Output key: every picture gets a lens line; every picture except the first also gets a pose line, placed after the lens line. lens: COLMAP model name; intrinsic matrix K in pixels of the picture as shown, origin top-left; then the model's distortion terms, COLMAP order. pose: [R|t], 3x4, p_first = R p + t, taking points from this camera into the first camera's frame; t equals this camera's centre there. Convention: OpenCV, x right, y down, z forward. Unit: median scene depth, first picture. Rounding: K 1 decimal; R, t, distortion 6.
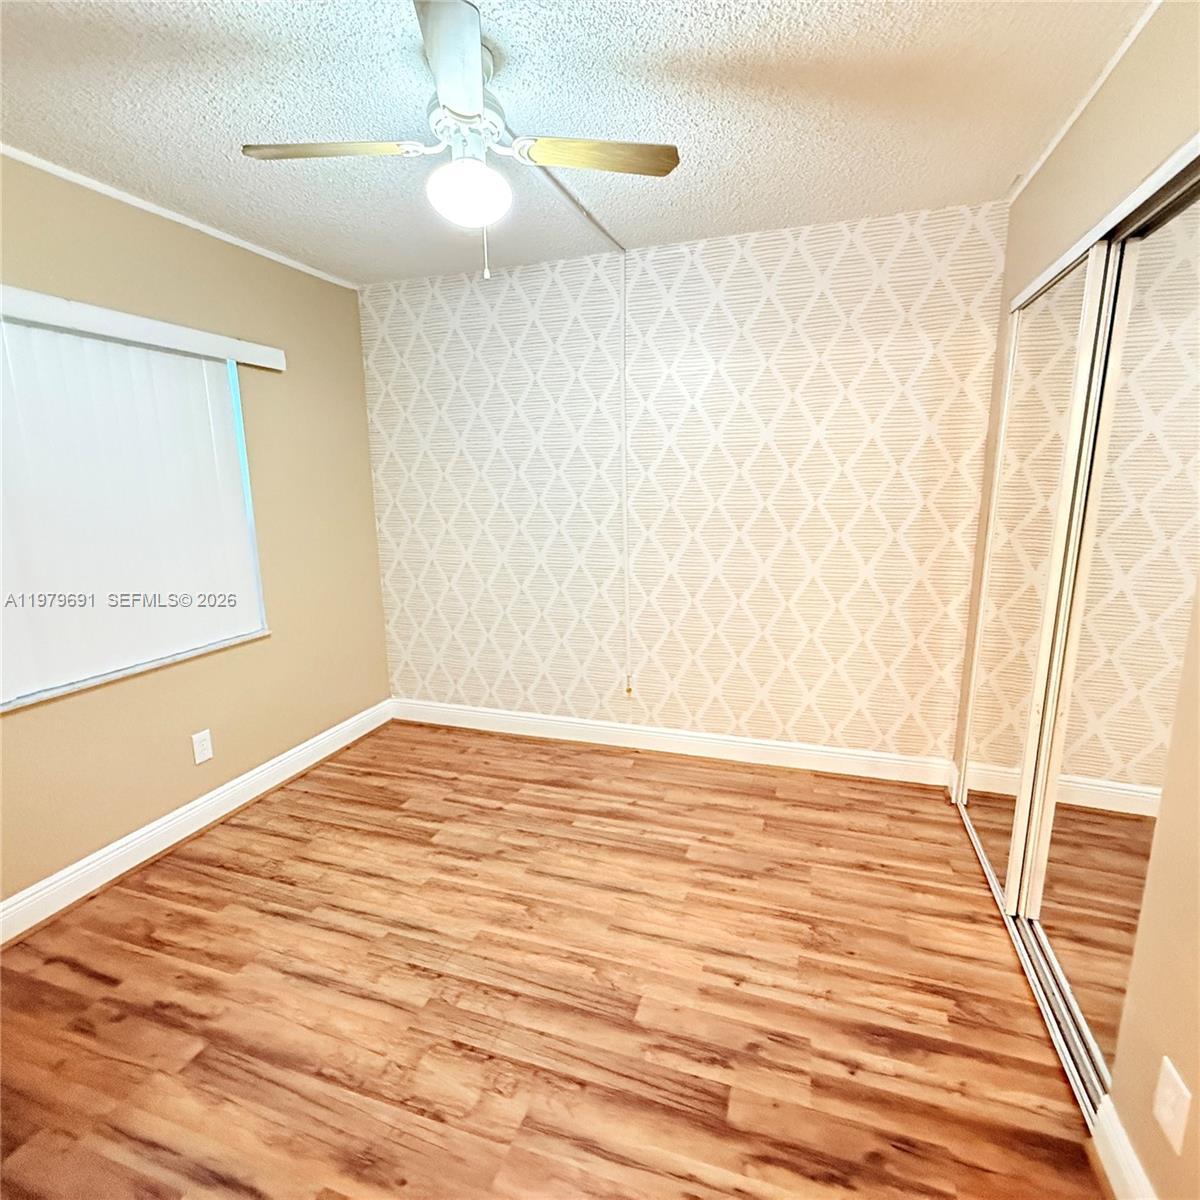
lens RADIAL K [[641.0, 0, 599.4], [0, 641.0, 604.4], [0, 0, 1]] dist [-0.002595, 0.000058]
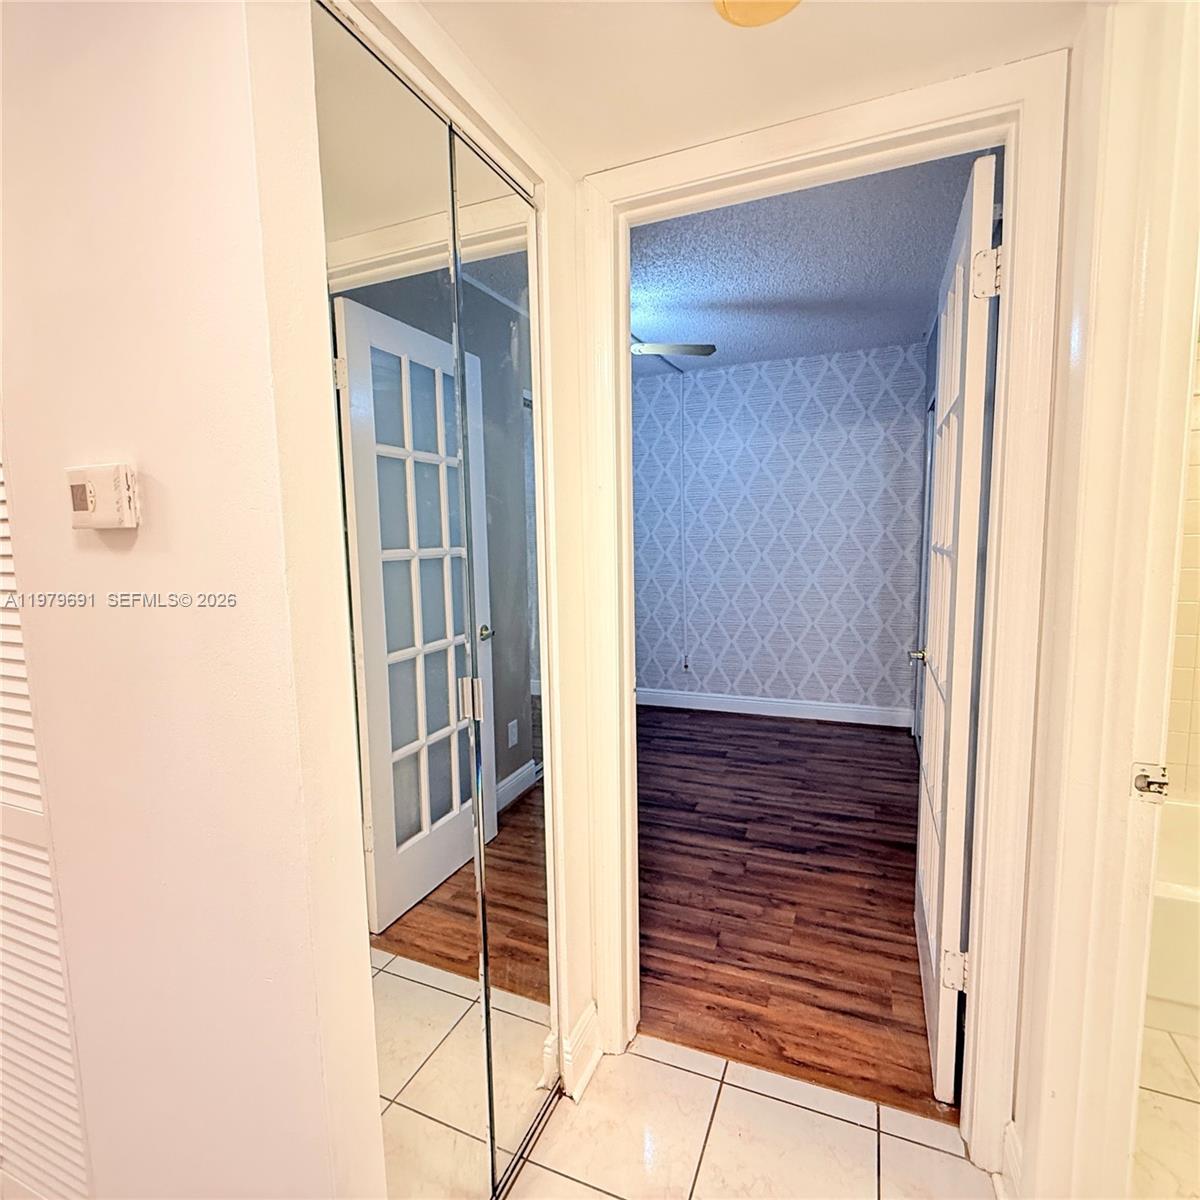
lens RADIAL K [[641.0, 0, 599.4], [0, 641.0, 598.4], [0, 0, 1]] dist [-0.002595, 0.000058]
pose [[0.997279, 0.001522, -0.073709, -0.052837], [-0.008370, 0.995659, -0.092696, 0.151617], [0.073248, 0.093060, 0.992962, -0.560881]]
